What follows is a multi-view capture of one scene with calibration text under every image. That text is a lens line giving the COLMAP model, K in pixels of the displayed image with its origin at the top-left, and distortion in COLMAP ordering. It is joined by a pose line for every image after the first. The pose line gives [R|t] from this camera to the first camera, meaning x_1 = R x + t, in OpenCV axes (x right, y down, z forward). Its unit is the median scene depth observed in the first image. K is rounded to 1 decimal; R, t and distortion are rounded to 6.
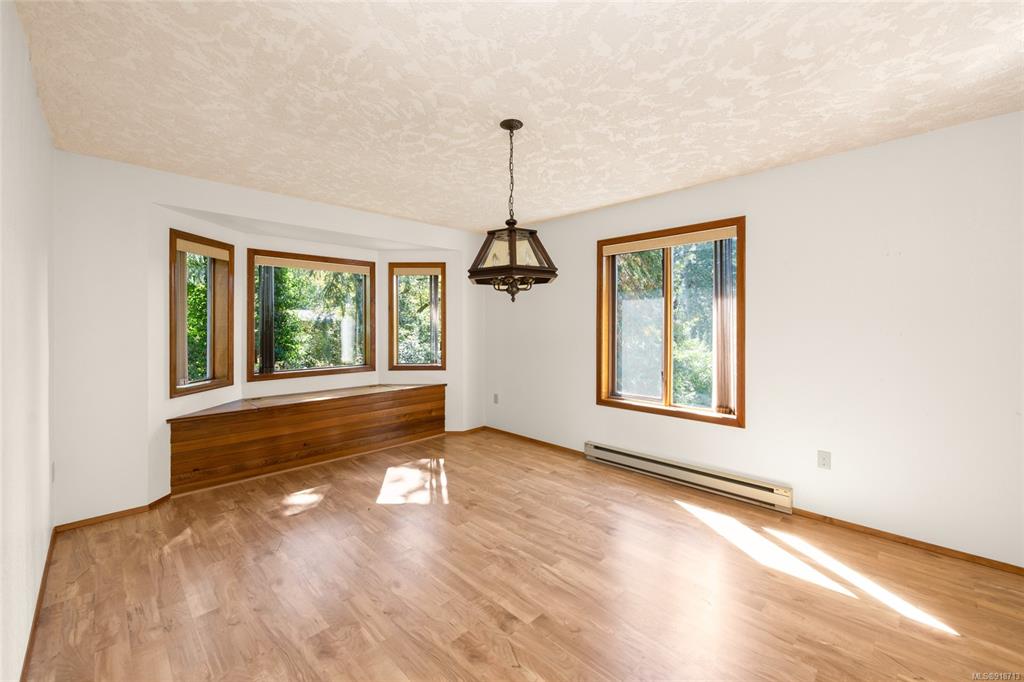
lens RADIAL K [[405.8, 0, 523.1], [0, 405.8, 327.1], [0, 0, 1]] dist [0.010499, -0.002825]
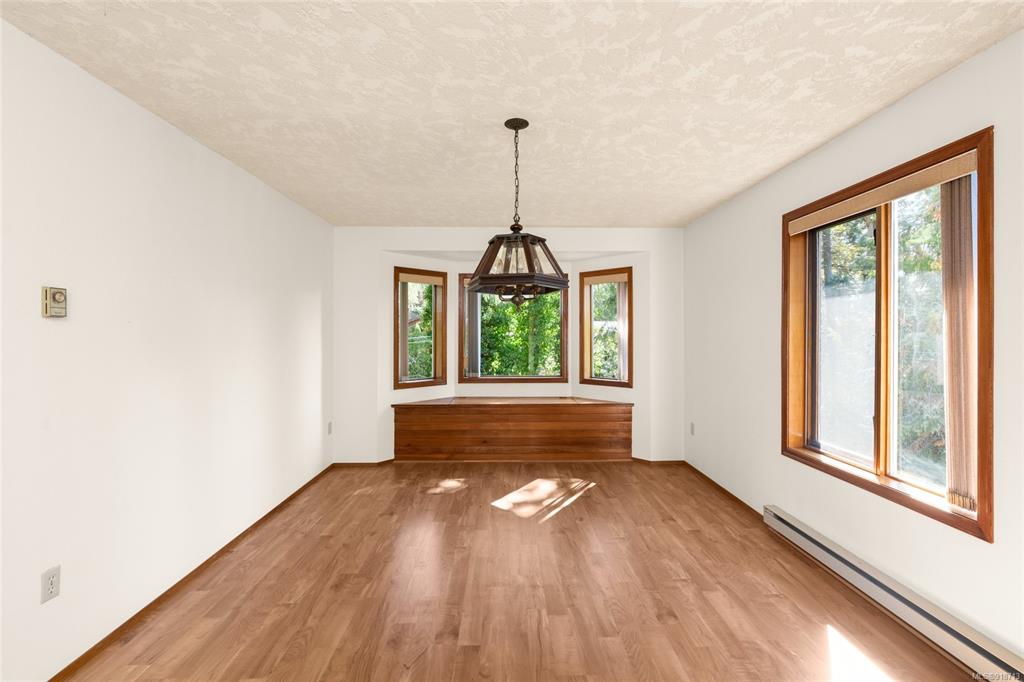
lens RADIAL K [[455.5, 0, 521.4], [0, 455.5, 333.6], [0, 0, 1]] dist [0.004530, -0.002332]
pose [[0.725320, -0.001151, -0.688410, 0.490948], [-0.006955, 0.999935, -0.008999, -0.003066], [0.688376, 0.011315, 0.725266, 0.173357]]
